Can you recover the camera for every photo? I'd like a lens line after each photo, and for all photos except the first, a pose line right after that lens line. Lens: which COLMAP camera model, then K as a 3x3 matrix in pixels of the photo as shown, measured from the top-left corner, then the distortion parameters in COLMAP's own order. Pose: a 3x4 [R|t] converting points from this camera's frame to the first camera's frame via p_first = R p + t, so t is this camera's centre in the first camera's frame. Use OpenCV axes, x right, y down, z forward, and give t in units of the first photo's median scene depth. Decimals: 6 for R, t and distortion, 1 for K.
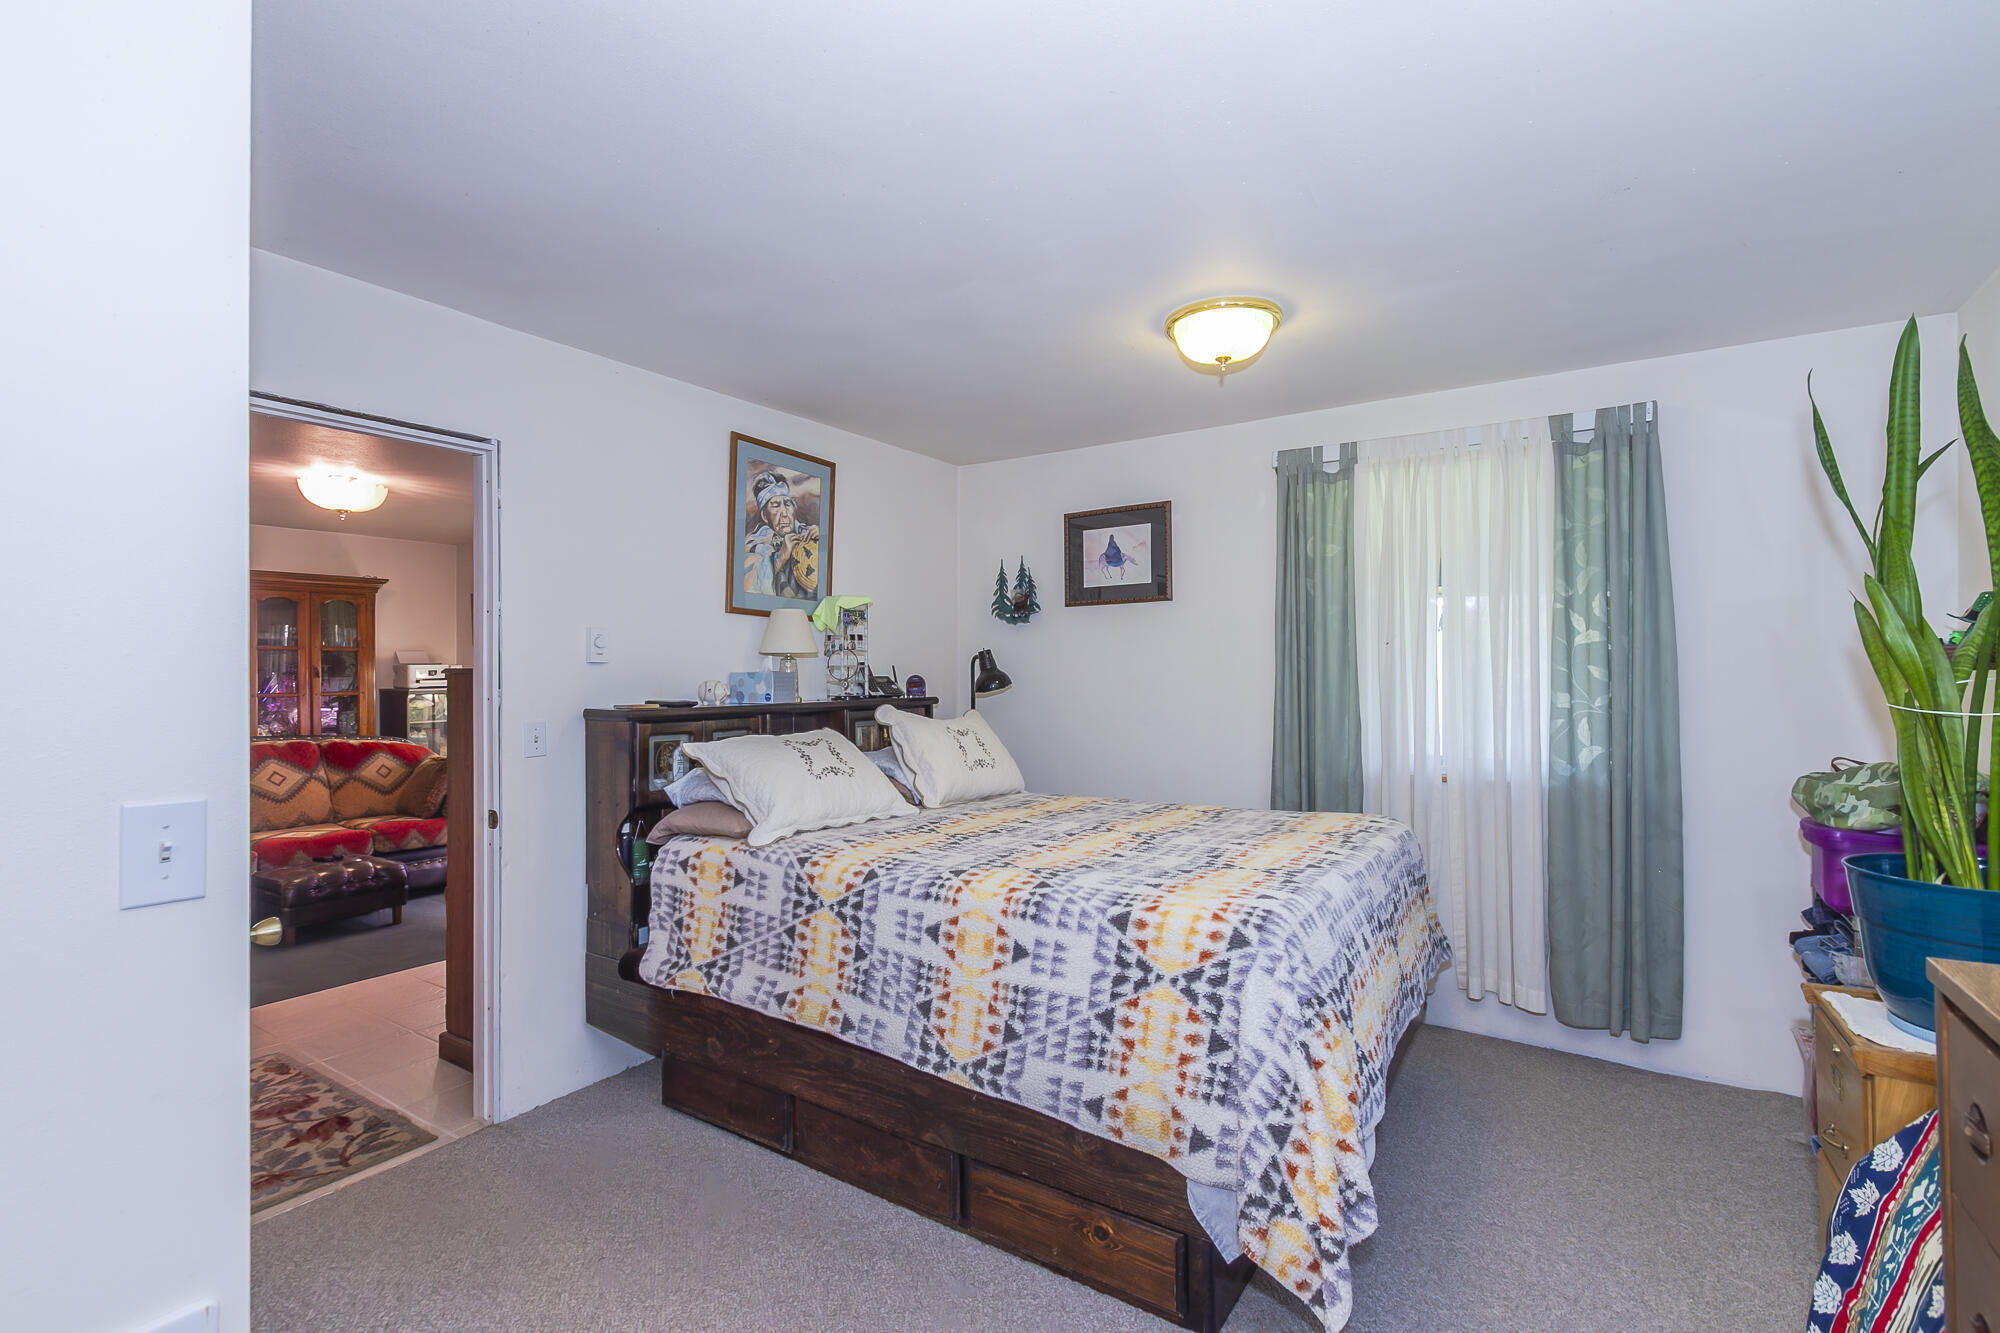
lens RADIAL K [[906.5, 0, 1000.0], [0, 906.5, 666.5], [0, 0, 1]] dist [0.012889, -0.000052]
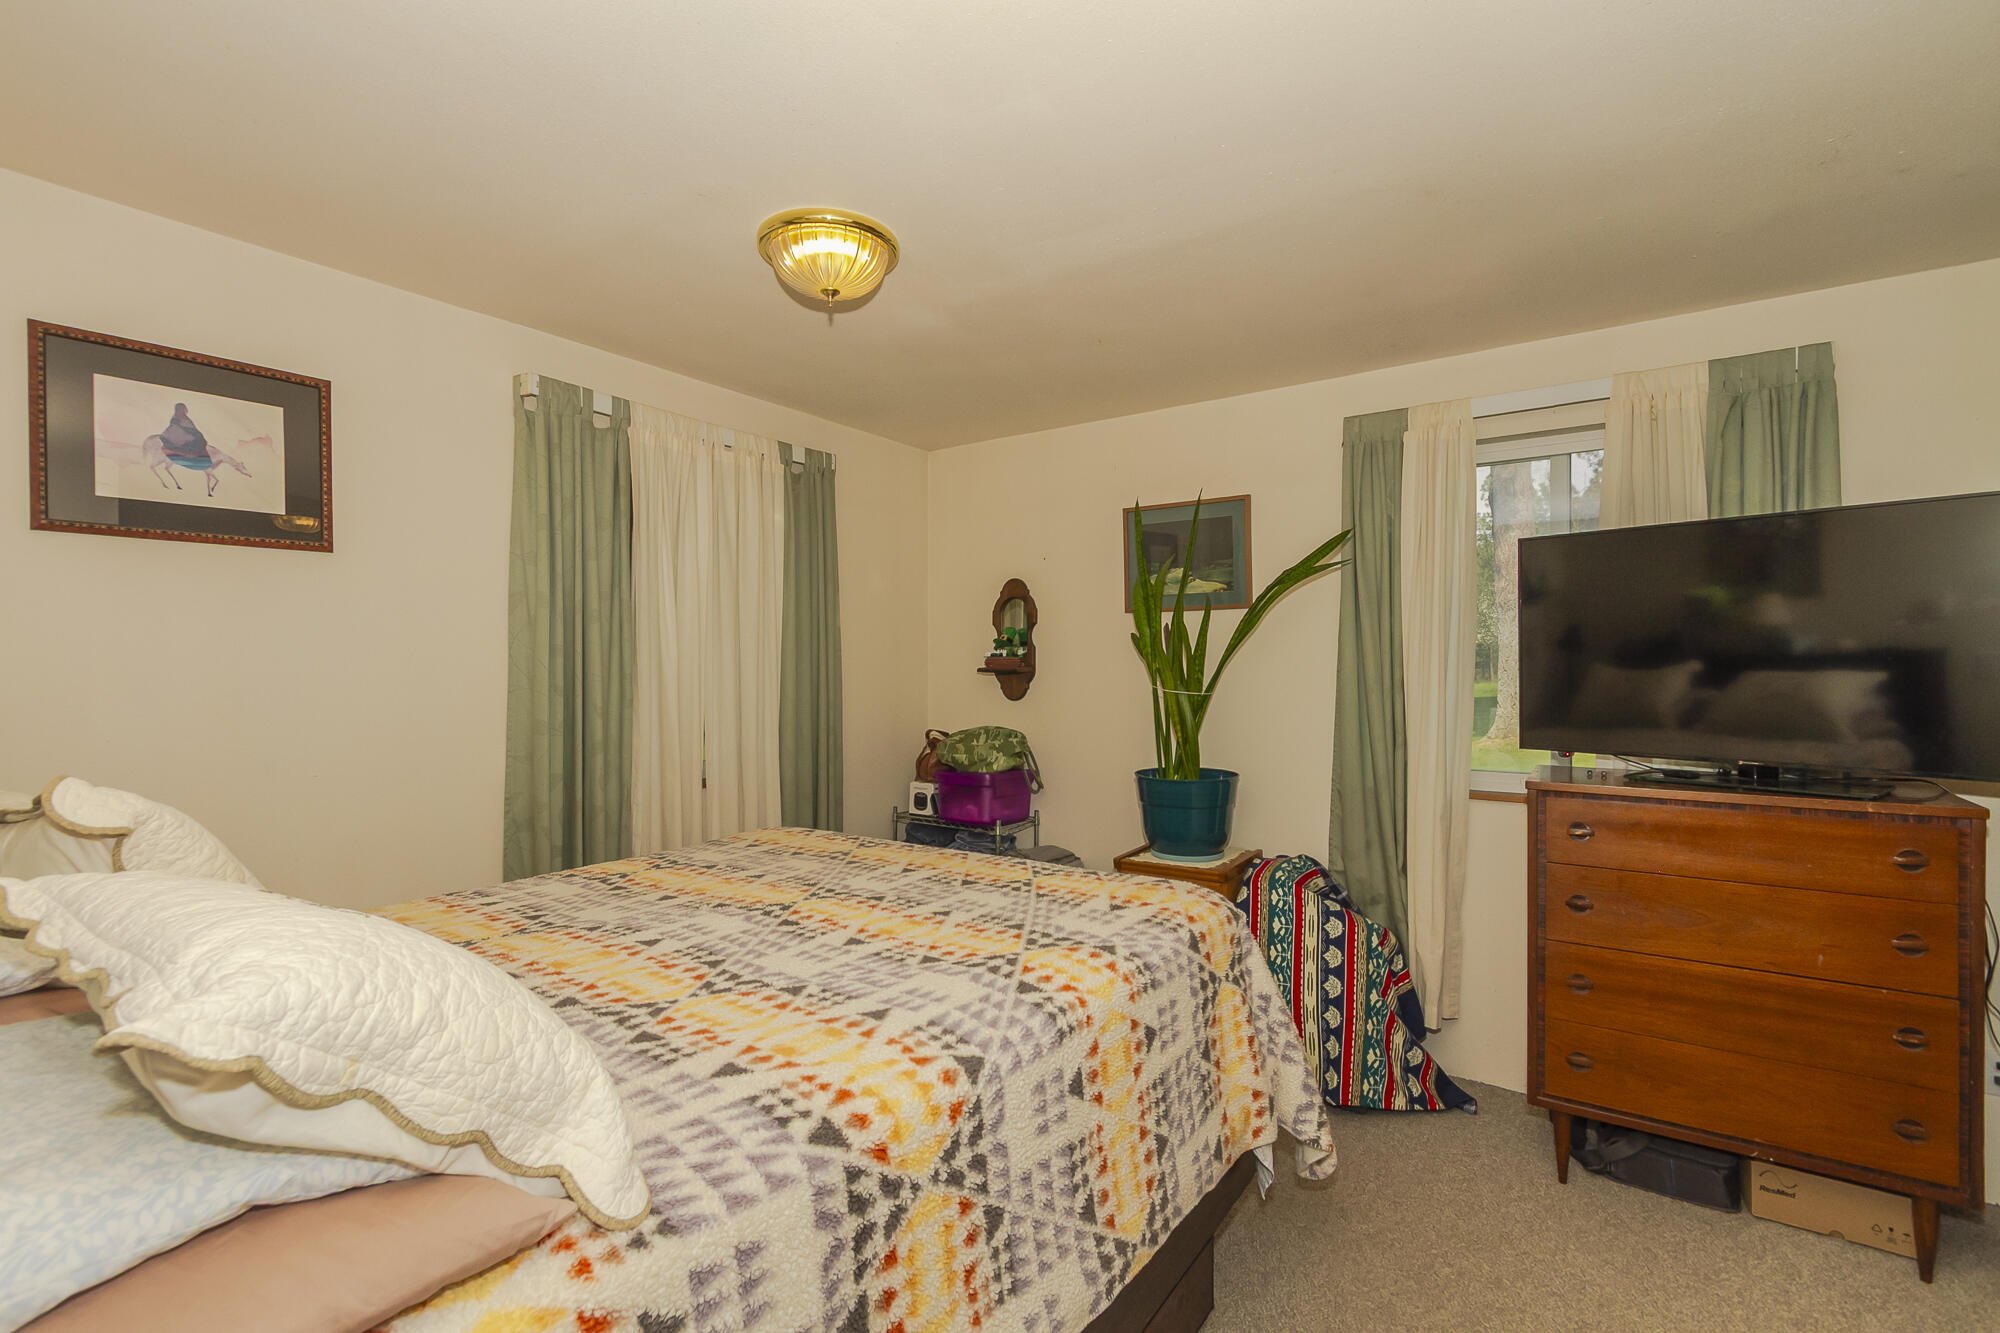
lens RADIAL K [[906.5, 0, 1000.0], [0, 906.5, 666.5], [0, 0, 1]] dist [0.012889, -0.000052]
pose [[0.040872, 0.005390, 0.999150, -0.642578], [-0.003023, 0.999982, -0.005271, 0.002822], [-0.999160, -0.002805, 0.040888, 0.927425]]
